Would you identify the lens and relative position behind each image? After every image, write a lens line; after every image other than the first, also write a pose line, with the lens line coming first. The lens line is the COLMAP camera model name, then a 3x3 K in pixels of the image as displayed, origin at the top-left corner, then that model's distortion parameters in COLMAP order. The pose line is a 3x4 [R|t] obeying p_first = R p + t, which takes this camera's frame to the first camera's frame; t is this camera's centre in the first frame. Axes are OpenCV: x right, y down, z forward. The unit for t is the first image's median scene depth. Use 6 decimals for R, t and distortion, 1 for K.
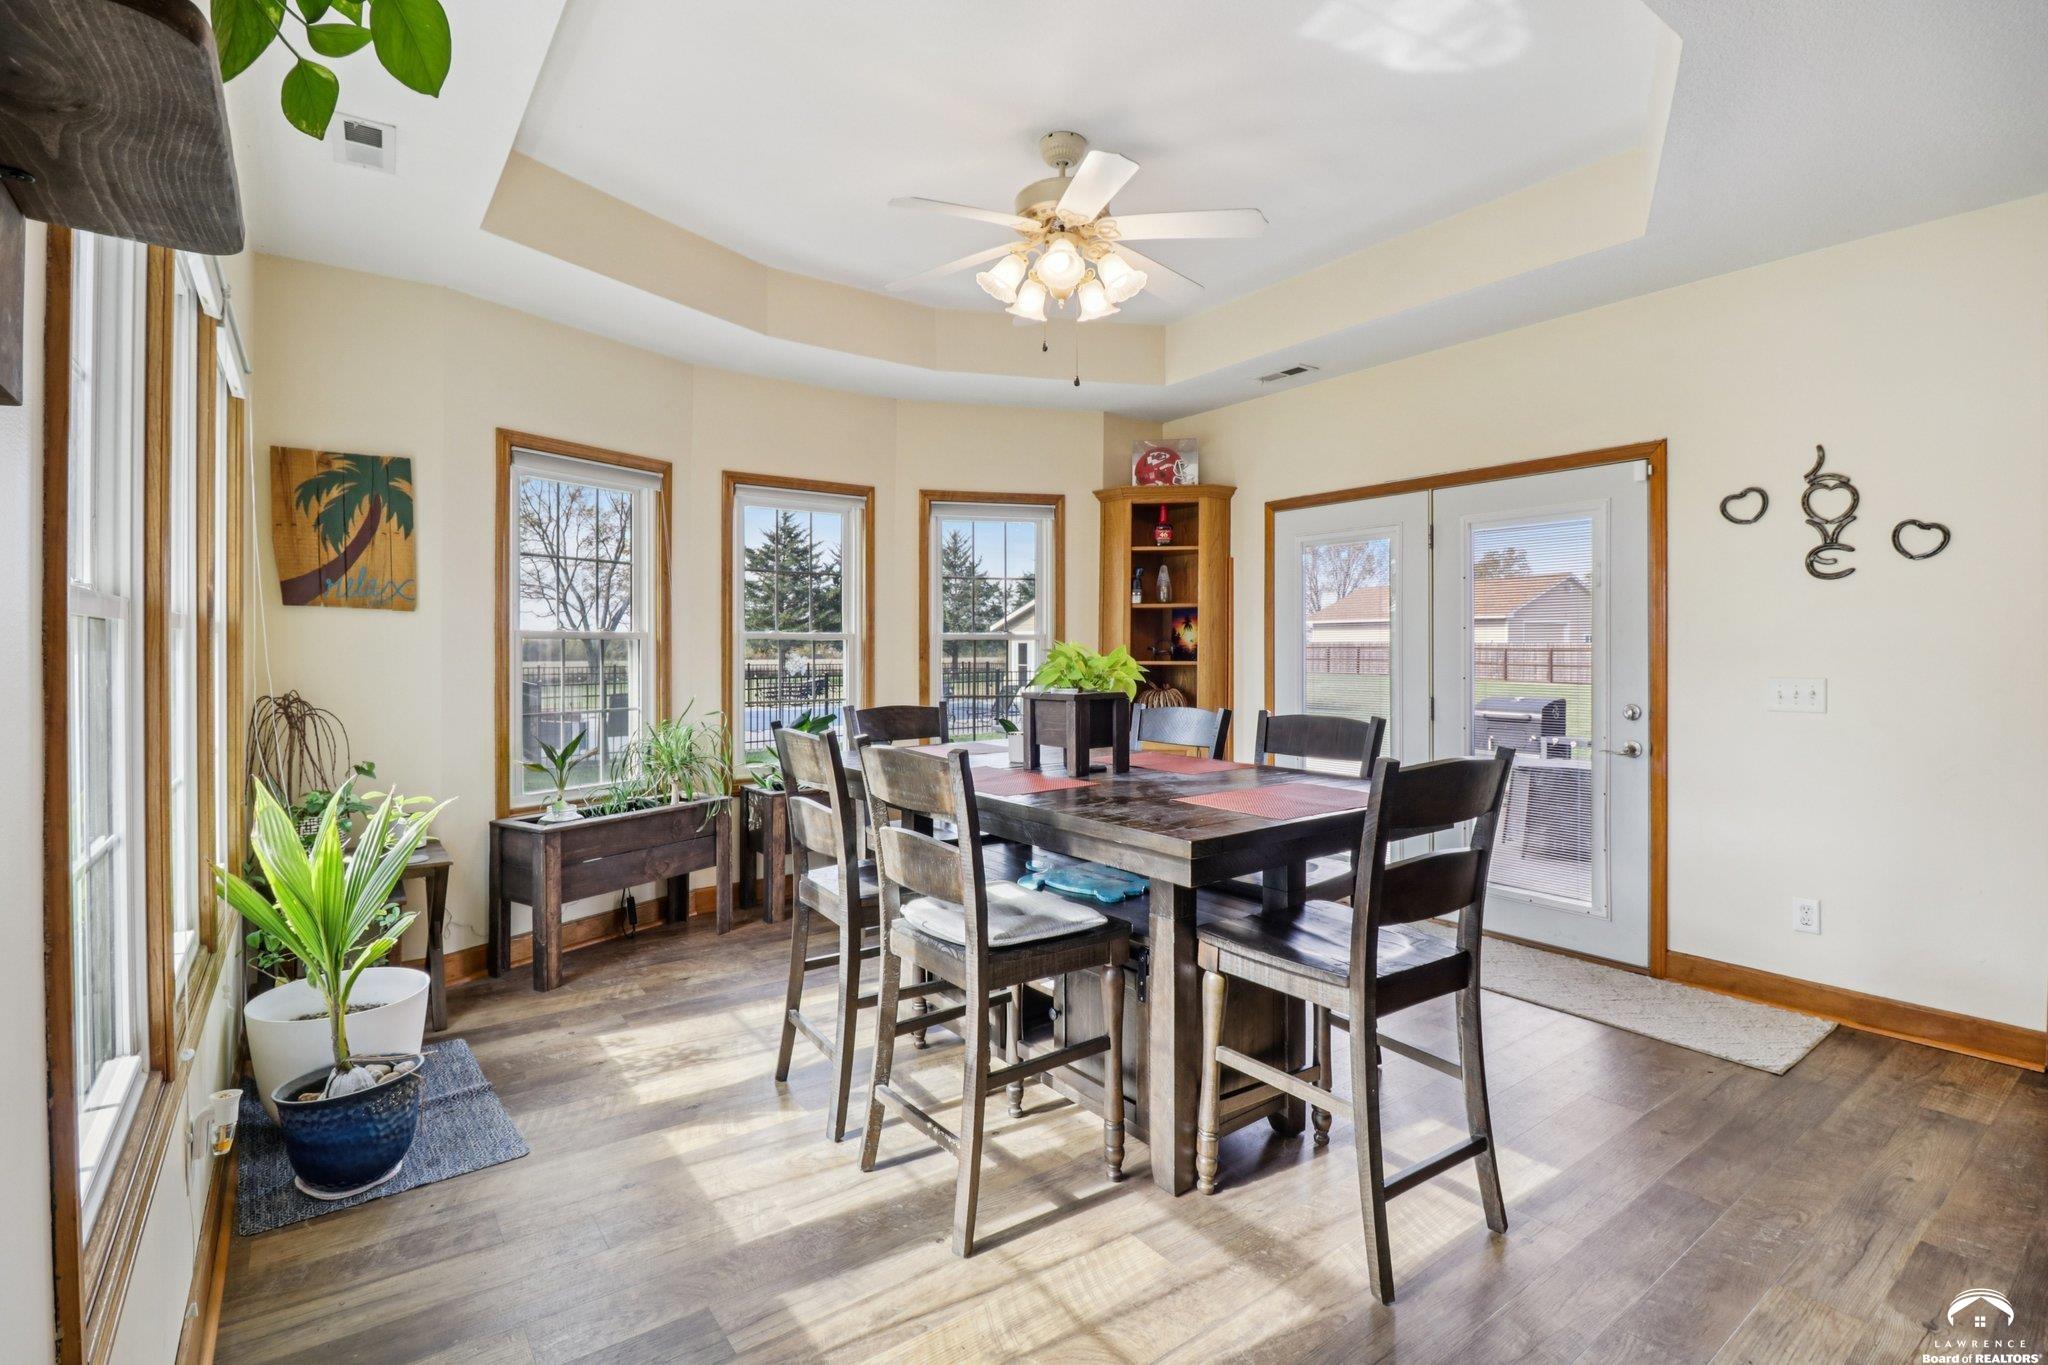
lens RADIAL K [[963.1, 0, 1026.7], [0, 963.1, 651.0], [0, 0, 1]] dist [0.001065, -0.009467]
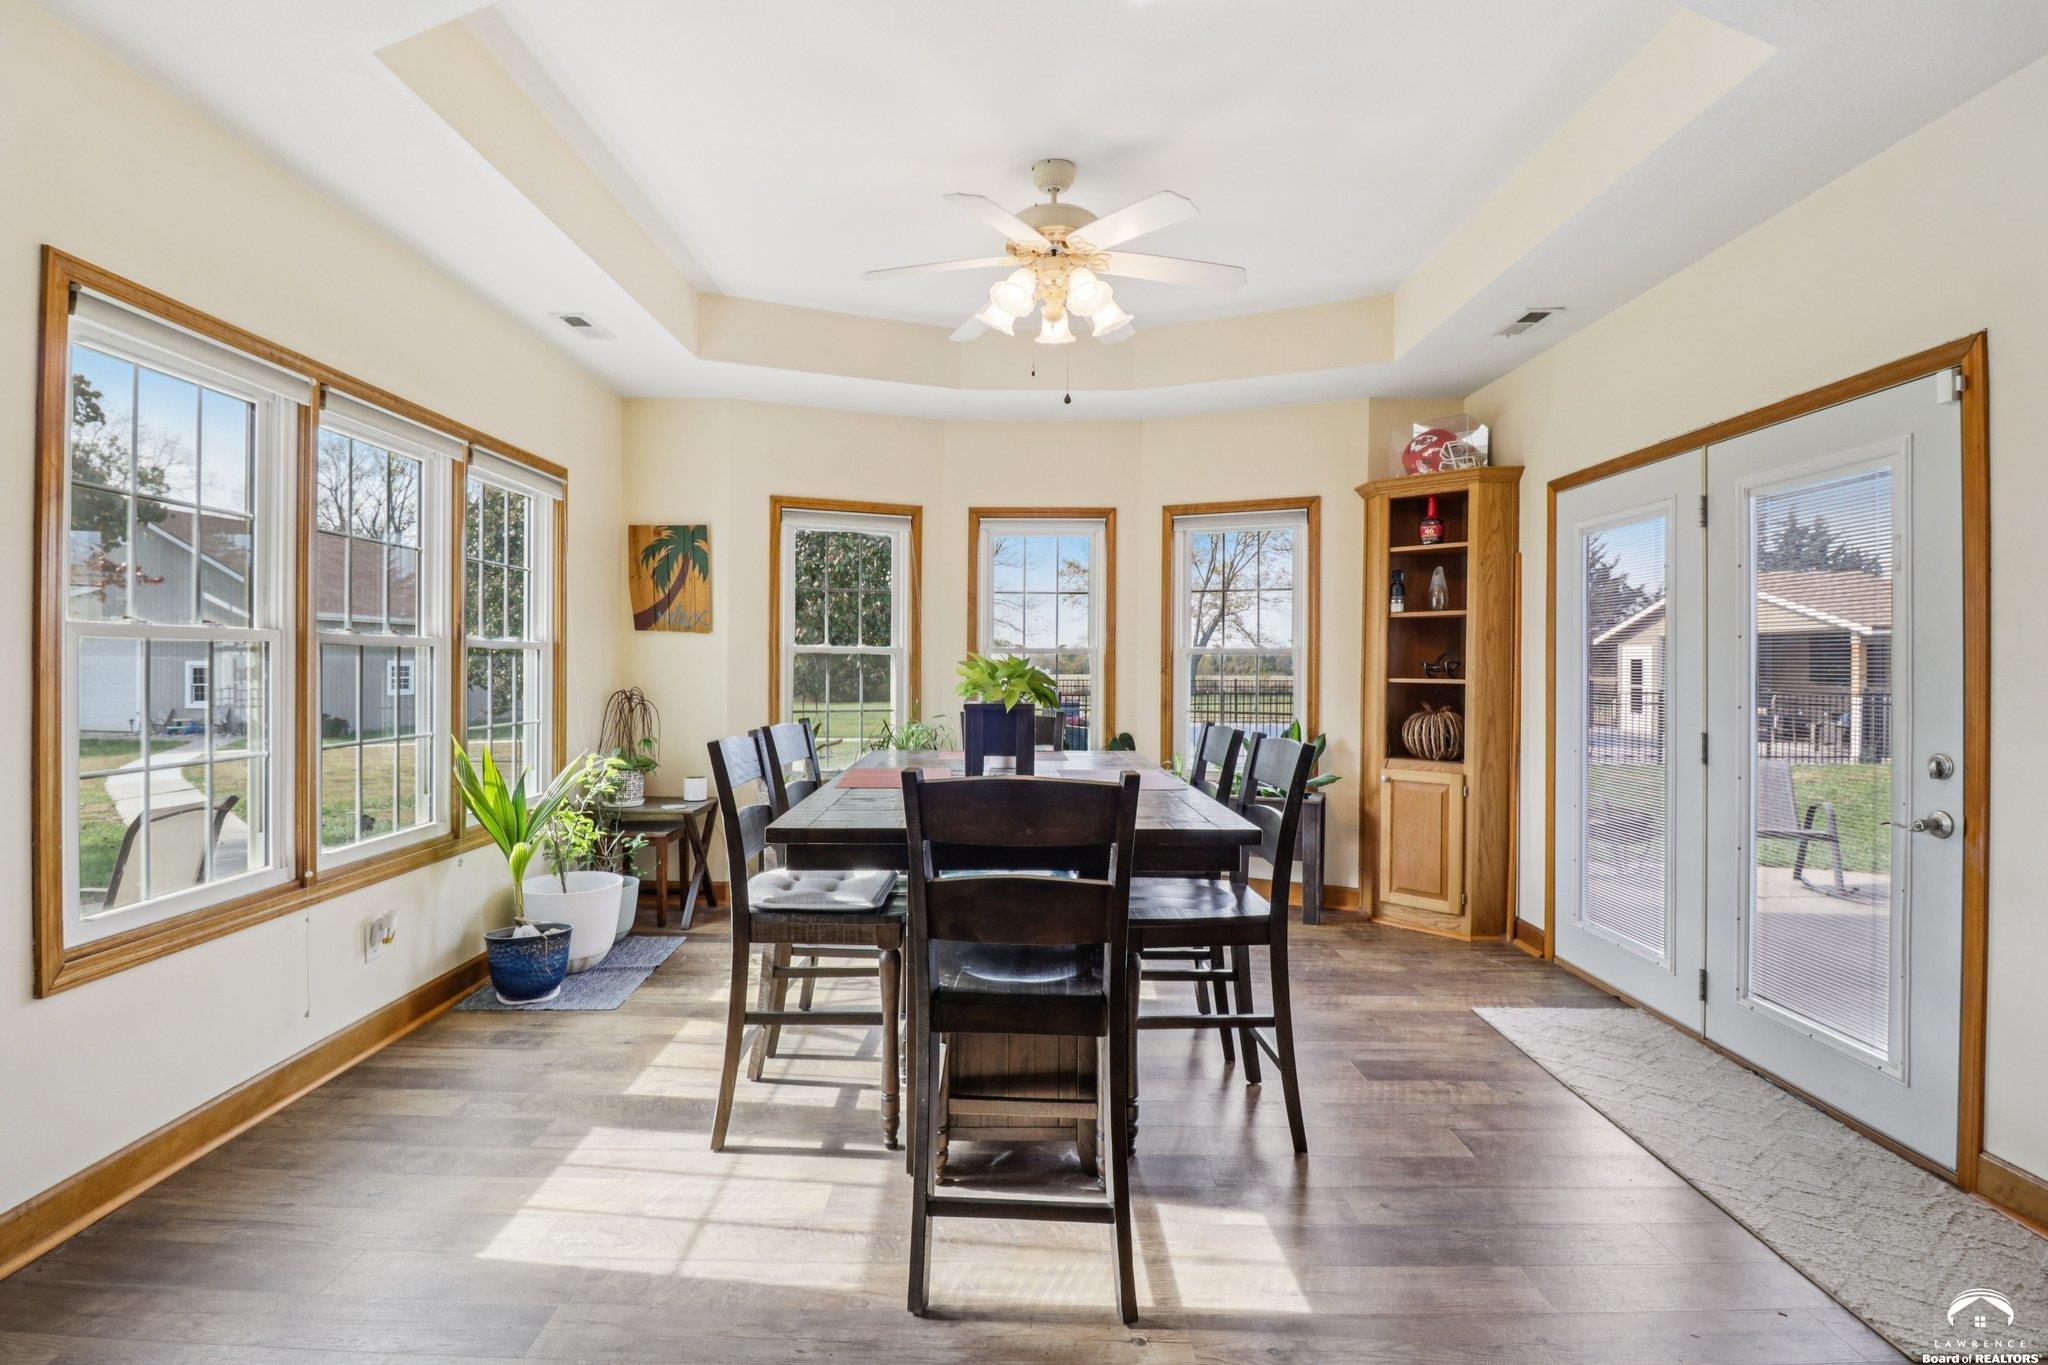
lens RADIAL K [[974.1, 0, 1022.0], [0, 974.1, 666.6], [0, 0, 1]] dist [-0.000354, -0.010441]
pose [[0.799084, 0.007222, -0.601176, 0.541035], [-0.007456, 0.999970, 0.002102, 0.000831], [0.601173, 0.002802, 0.799114, 0.128237]]
